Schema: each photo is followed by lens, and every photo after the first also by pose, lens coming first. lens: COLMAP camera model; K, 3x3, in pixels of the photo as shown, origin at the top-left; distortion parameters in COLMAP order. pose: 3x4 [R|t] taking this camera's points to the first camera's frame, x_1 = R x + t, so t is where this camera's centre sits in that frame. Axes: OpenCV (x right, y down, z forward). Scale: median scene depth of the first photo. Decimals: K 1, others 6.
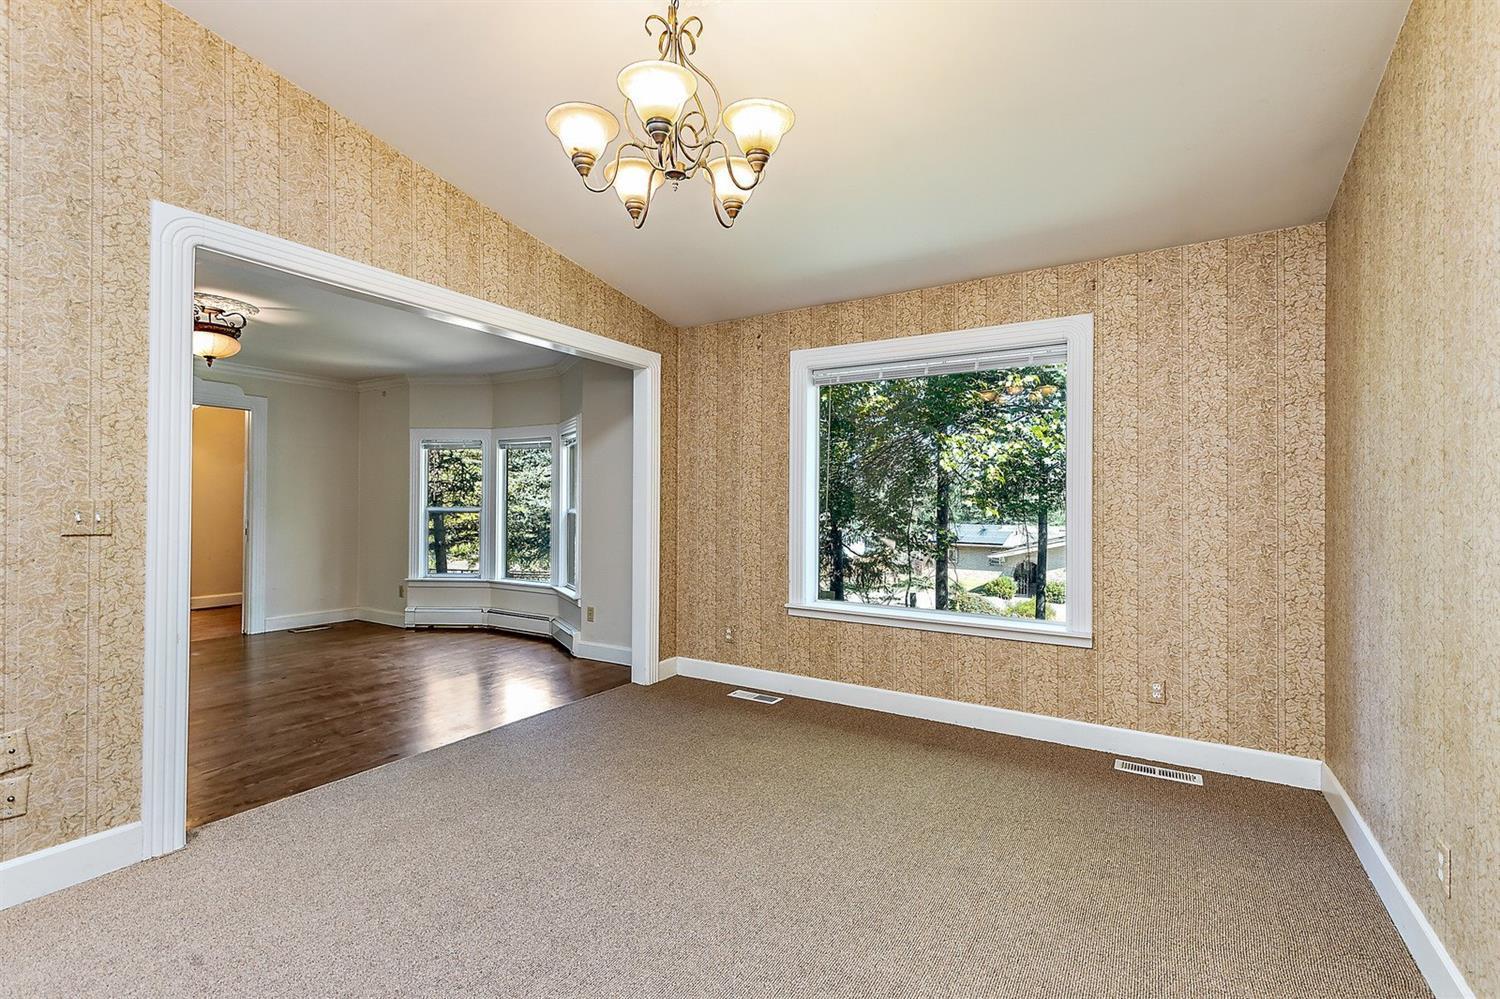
lens RADIAL K [[667.7, 0, 753.1], [0, 667.7, 490.8], [0, 0, 1]] dist [0.002427, 0.000260]
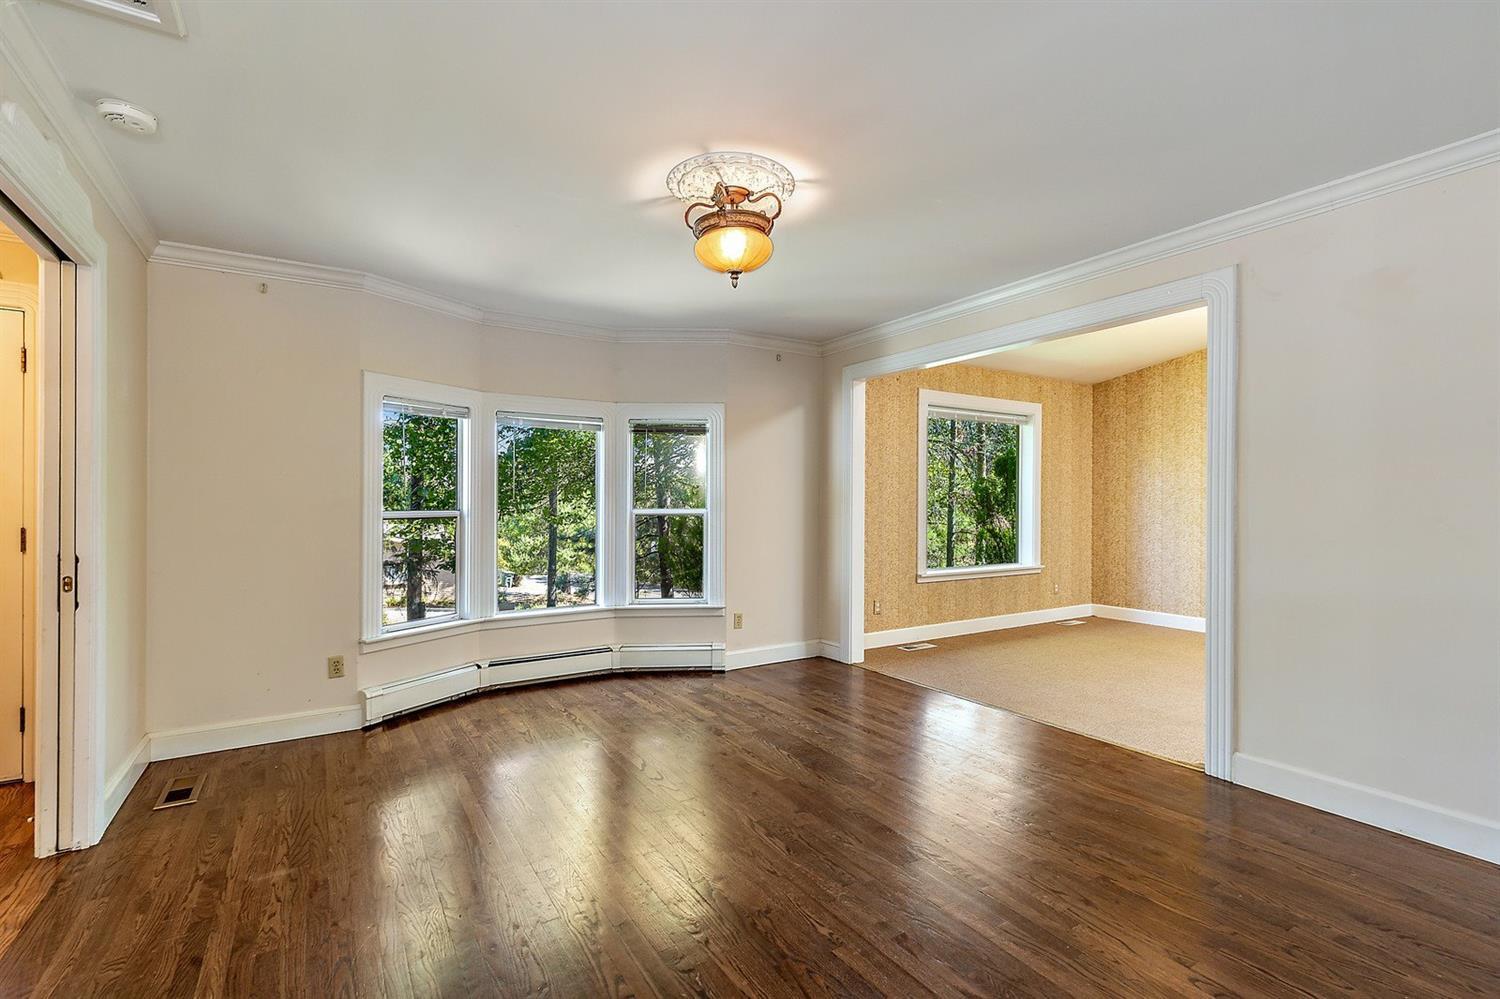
lens RADIAL K [[737.3, 0, 758.7], [0, 737.3, 508.0], [0, 0, 1]] dist [0.001216, -0.000171]
pose [[0.402508, -0.014300, 0.915305, -1.393756], [-0.015601, 0.999626, 0.022478, 0.004443], [-0.915284, -0.023327, 0.402134, 0.670712]]
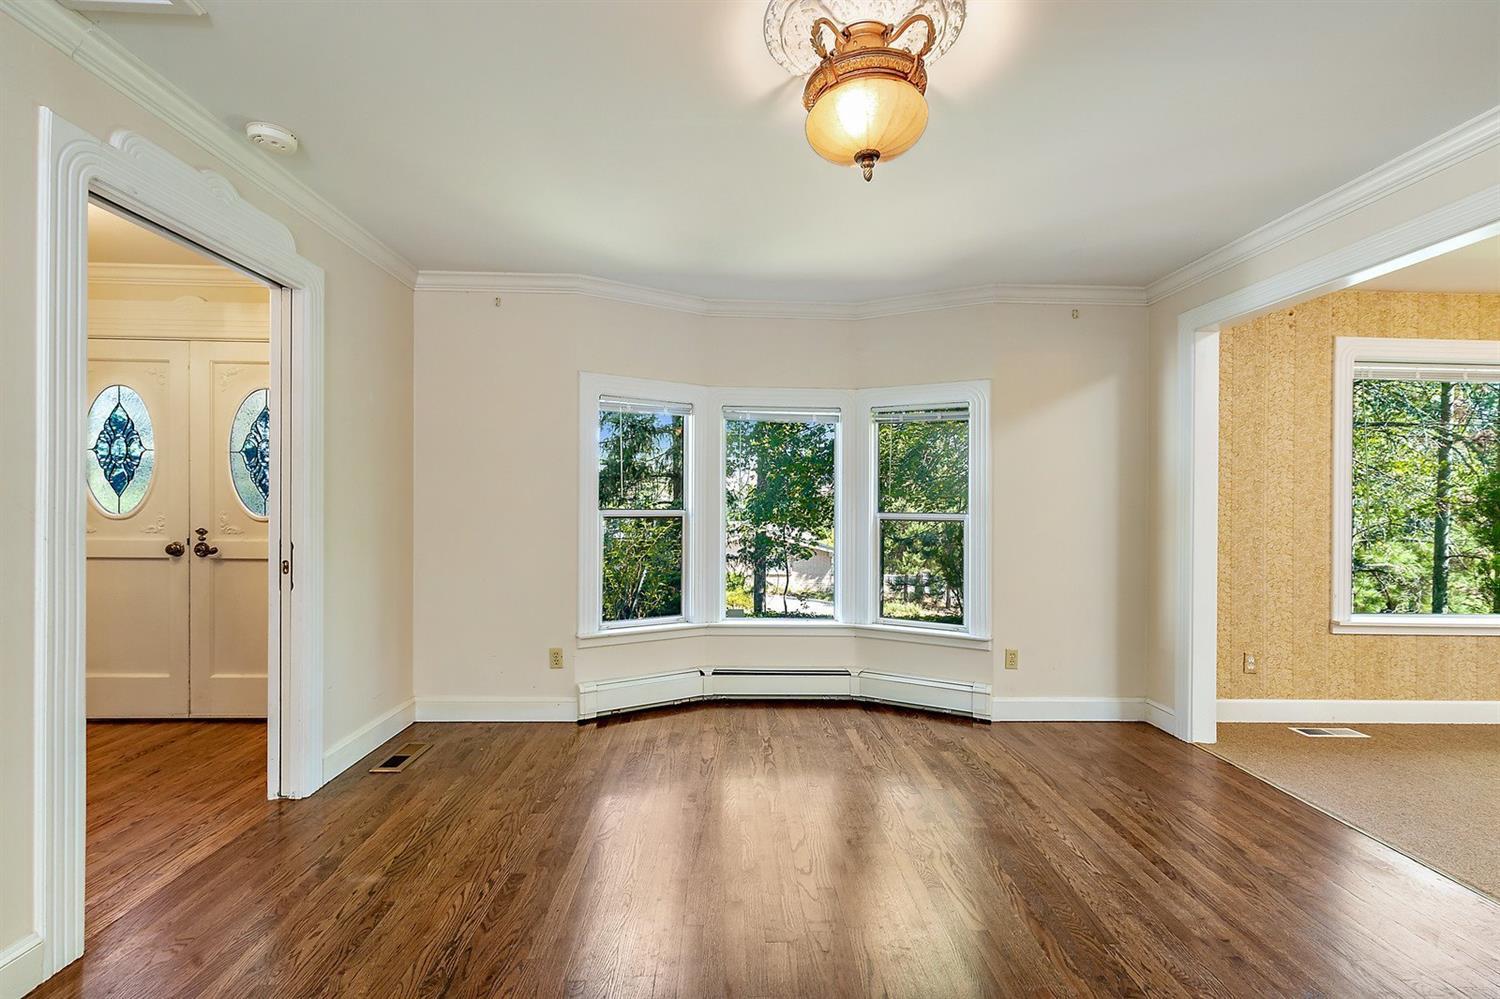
lens RADIAL K [[673.0, 0, 741.6], [0, 673.0, 499.4], [0, 0, 1]] dist [0.001291, 0.000016]
pose [[0.834557, 0.006328, 0.550886, -1.058883], [-0.018736, 0.999682, 0.016900, 0.006195], [-0.550603, -0.024426, 0.834410, 0.663454]]
